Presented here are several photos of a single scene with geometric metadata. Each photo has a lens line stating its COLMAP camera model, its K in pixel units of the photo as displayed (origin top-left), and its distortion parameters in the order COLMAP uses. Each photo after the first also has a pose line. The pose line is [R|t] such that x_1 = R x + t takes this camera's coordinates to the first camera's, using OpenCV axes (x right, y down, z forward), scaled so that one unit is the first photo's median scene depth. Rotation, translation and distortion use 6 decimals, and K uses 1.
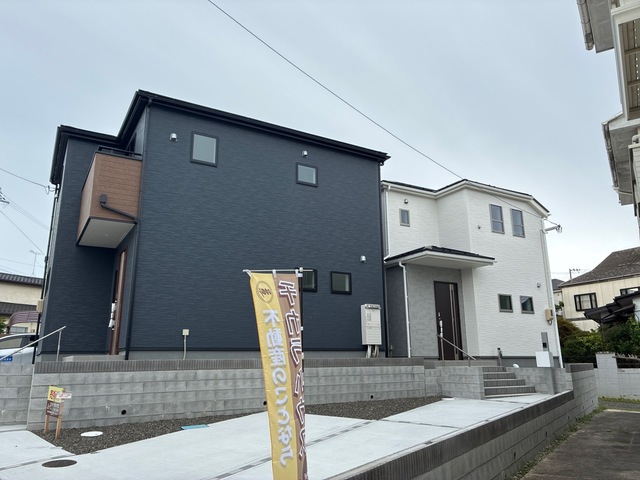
lens RADIAL K [[489.8, 0, 324.7], [0, 489.8, 239.1], [0, 0, 1]] dist [0.021933, -0.001682]
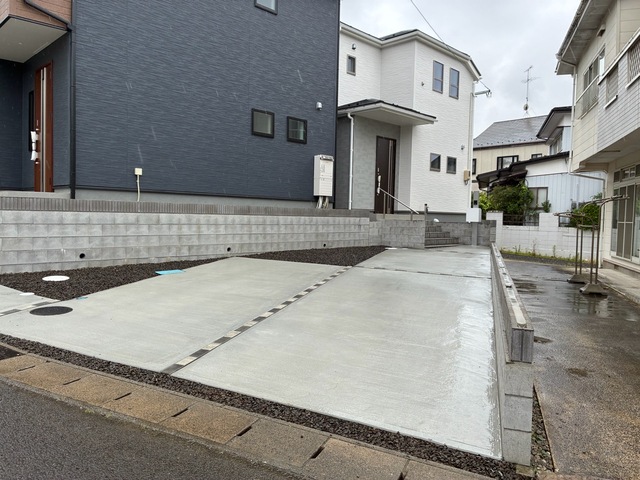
lens RADIAL K [[486.1, 0, 329.4], [0, 486.1, 236.4], [0, 0, 1]] dist [0.052874, -0.071481]
pose [[0.965222, 0.022868, 0.260428, -0.147746], [-0.096448, 0.957045, 0.273427, 0.023338], [-0.242989, -0.289035, 0.925967, 0.059343]]
